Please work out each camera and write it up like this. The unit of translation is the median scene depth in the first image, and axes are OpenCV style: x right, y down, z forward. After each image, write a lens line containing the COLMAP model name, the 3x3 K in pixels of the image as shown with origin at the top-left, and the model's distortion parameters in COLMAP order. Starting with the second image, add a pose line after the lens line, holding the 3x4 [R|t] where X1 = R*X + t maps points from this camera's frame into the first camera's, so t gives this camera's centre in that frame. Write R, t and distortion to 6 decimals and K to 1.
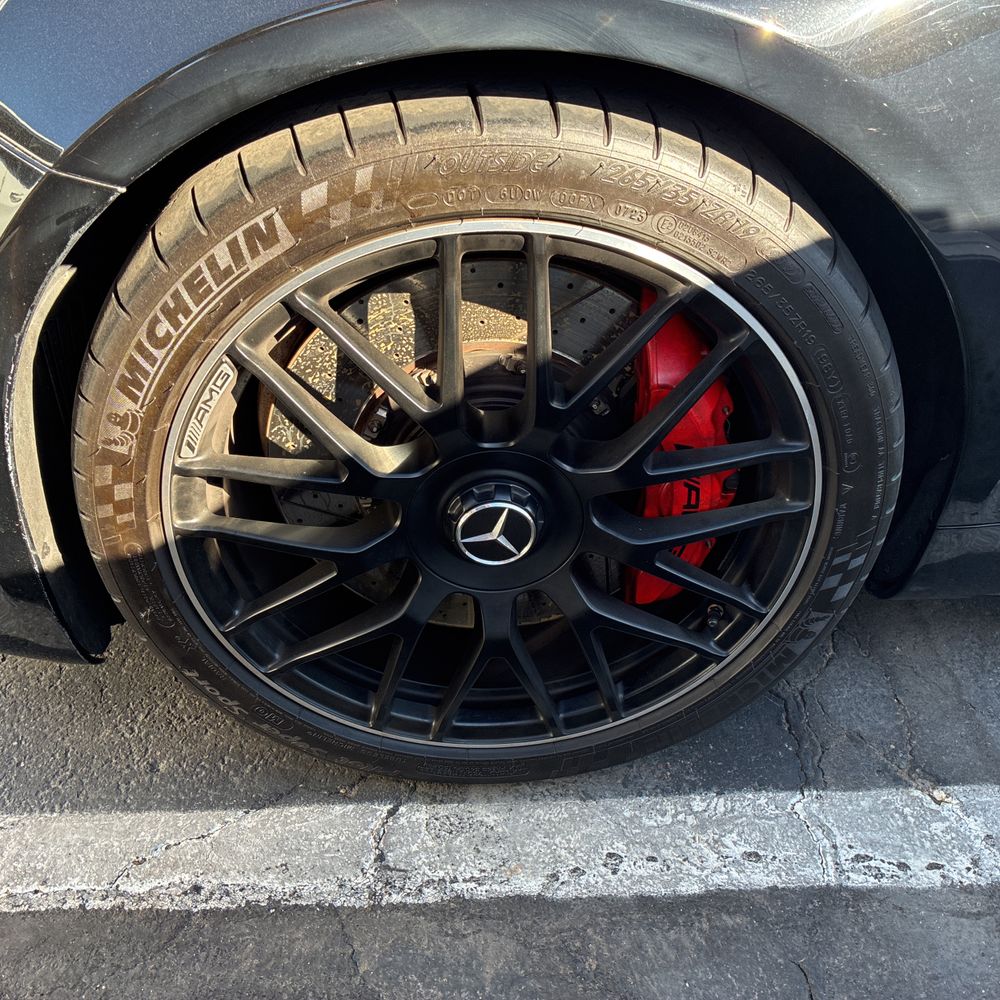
lens RADIAL K [[1016.6, 0, 496.3], [0, 1016.6, 495.4], [0, 0, 1]] dist [0.024520, -0.022862]
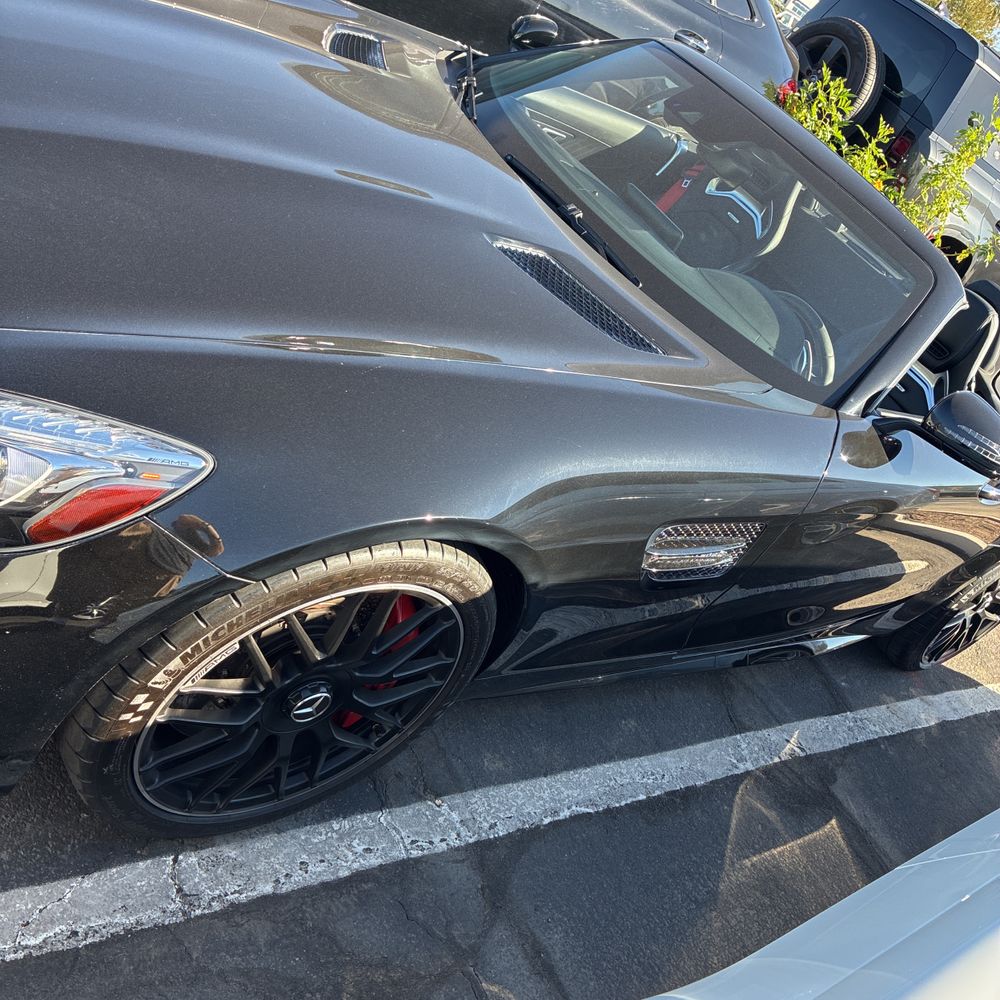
lens RADIAL K [[1016.6, 0, 496.3], [0, 1016.6, 495.4], [0, 0, 1]] dist [0.024520, -0.022862]
pose [[0.728265, 0.069500, 0.681762, -0.920279], [-0.117020, 0.992845, 0.023789, -0.376390], [-0.675230, -0.097105, 0.731187, -0.483929]]
